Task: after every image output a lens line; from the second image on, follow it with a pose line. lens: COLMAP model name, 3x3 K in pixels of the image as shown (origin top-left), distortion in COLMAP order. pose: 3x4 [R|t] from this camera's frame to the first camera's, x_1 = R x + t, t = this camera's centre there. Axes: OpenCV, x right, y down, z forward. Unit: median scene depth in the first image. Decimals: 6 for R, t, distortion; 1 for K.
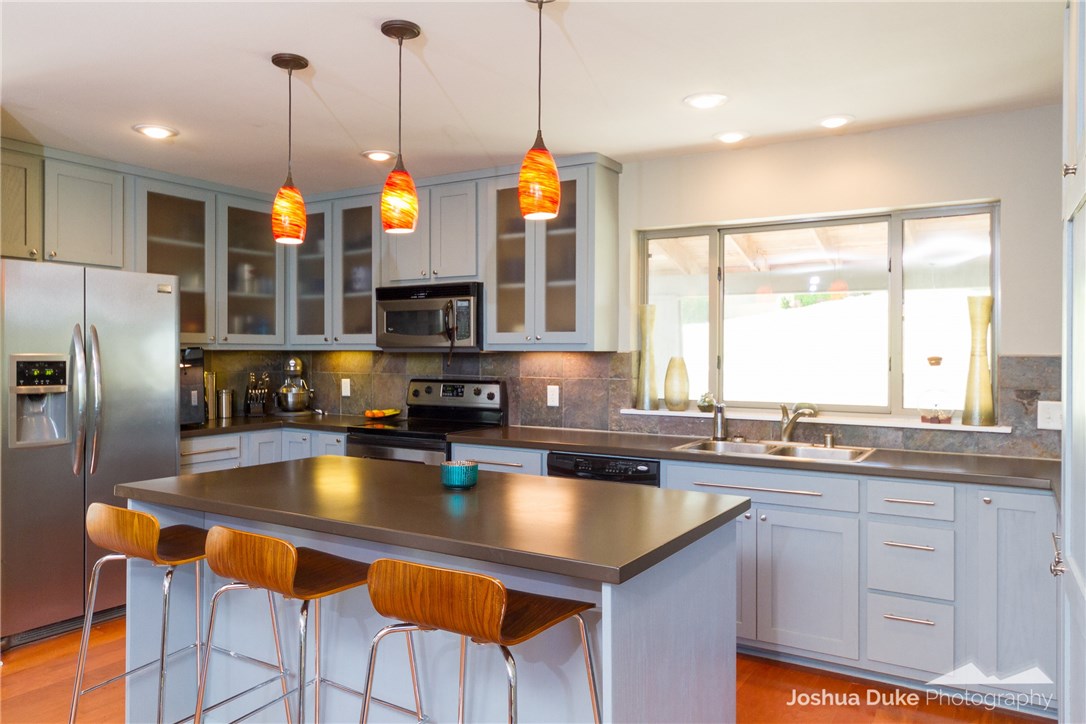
lens RADIAL K [[790.3, 0, 543.0], [0, 790.3, 362.0], [0, 0, 1]] dist [-0.014548, -0.004410]
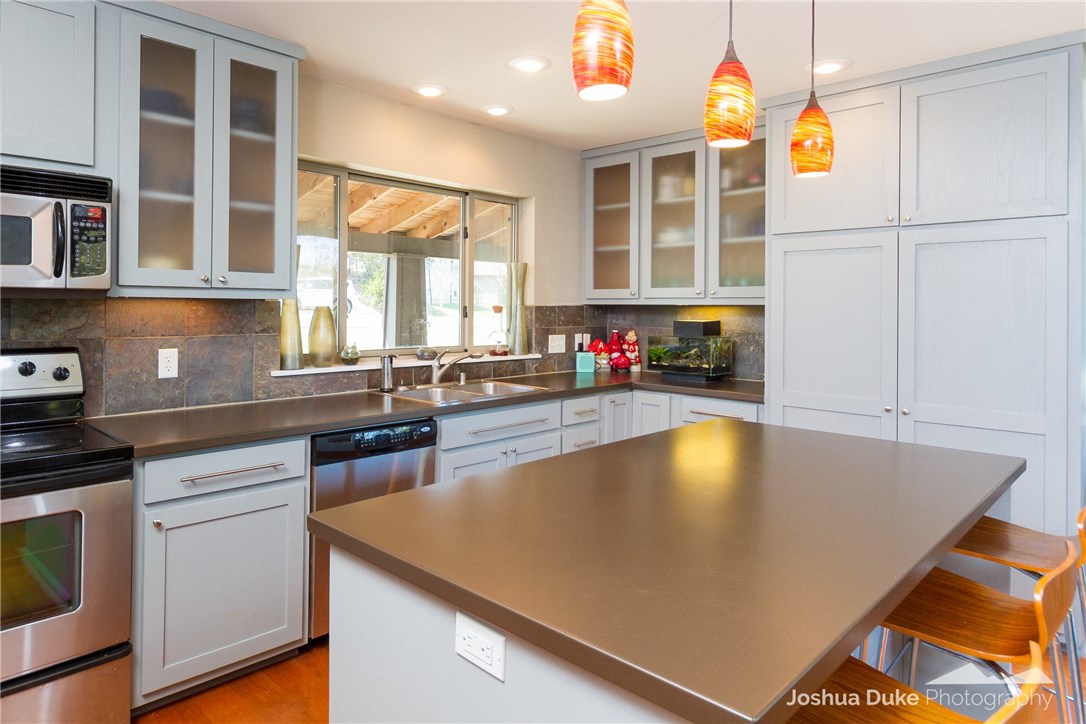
lens RADIAL K [[662.5, 0, 496.4], [0, 662.5, 304.8], [0, 0, 1]] dist [0.003341, 0.000571]
pose [[0.249926, -0.000859, 0.968265, -0.459872], [0.002621, 0.999997, 0.000211, -0.006963], [-0.968261, 0.002485, 0.249927, 0.565811]]
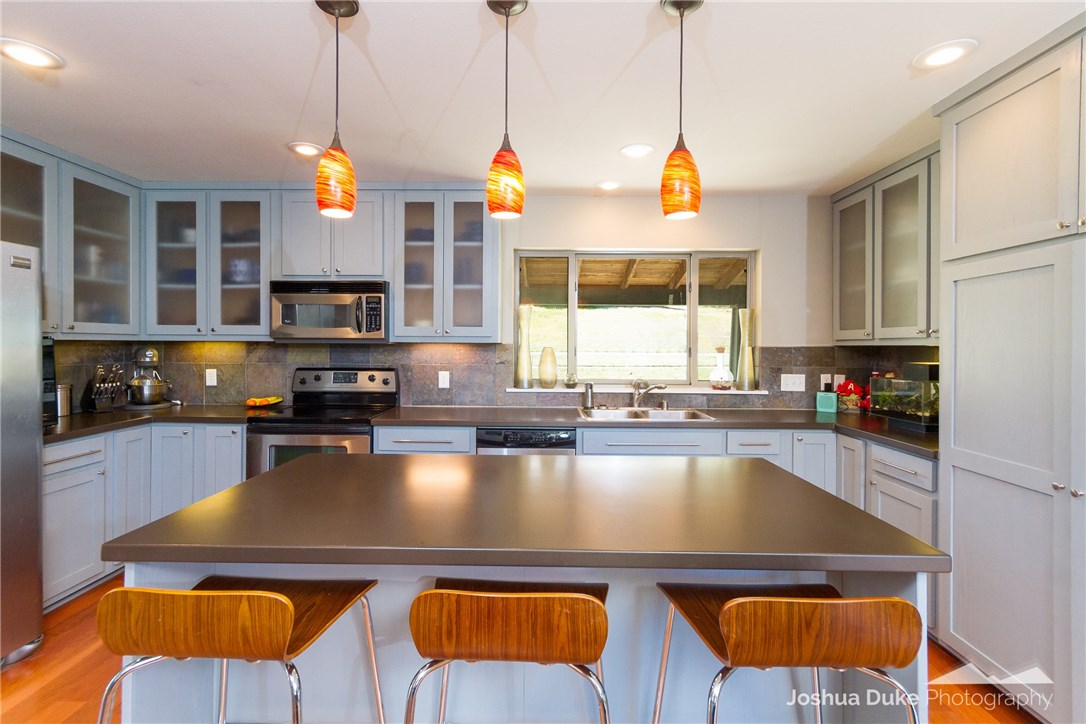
lens RADIAL K [[507.9, 0, 547.4], [0, 507.9, 347.1], [0, 0, 1]] dist [-0.000156, 0.000404]
pose [[0.859168, -0.000947, 0.511693, -0.241989], [0.003503, 0.999986, -0.004032, -0.003099], [-0.511682, 0.005257, 0.859159, 0.245112]]
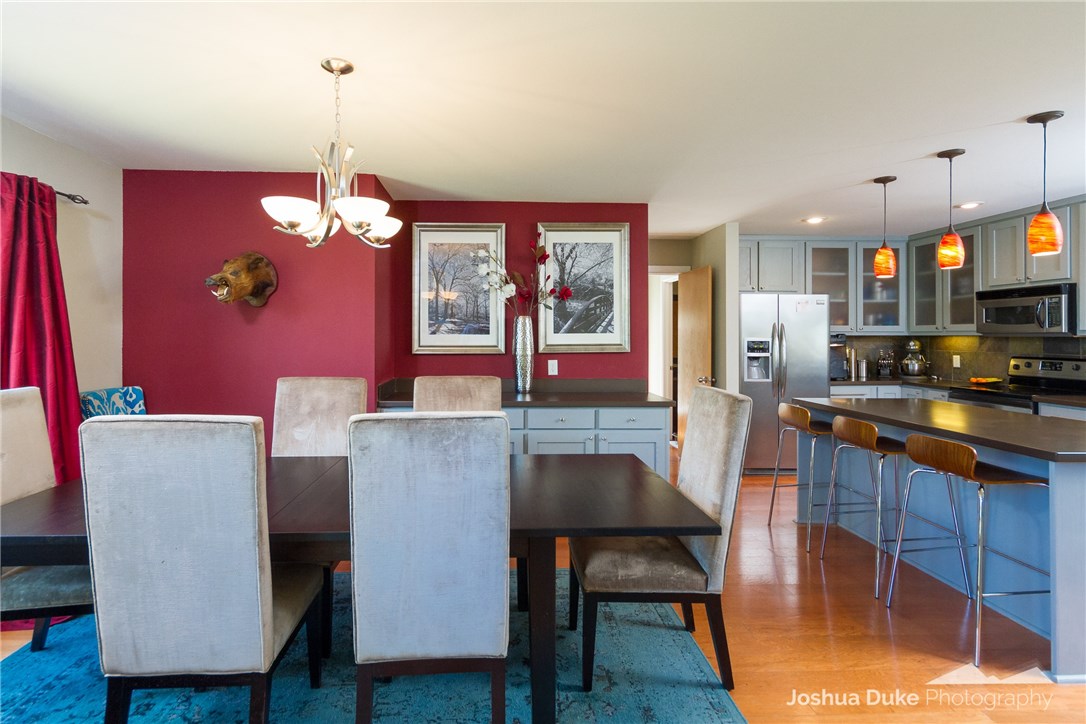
lens RADIAL K [[558.0, 0, 501.0], [0, 558.0, 332.8], [0, 0, 1]] dist [0.000280, -0.000313]
pose [[0.545903, -0.007345, -0.837816, 0.167896], [-0.009454, 0.999844, -0.014925, 0.004009], [0.837795, 0.016068, 0.545749, -0.278668]]
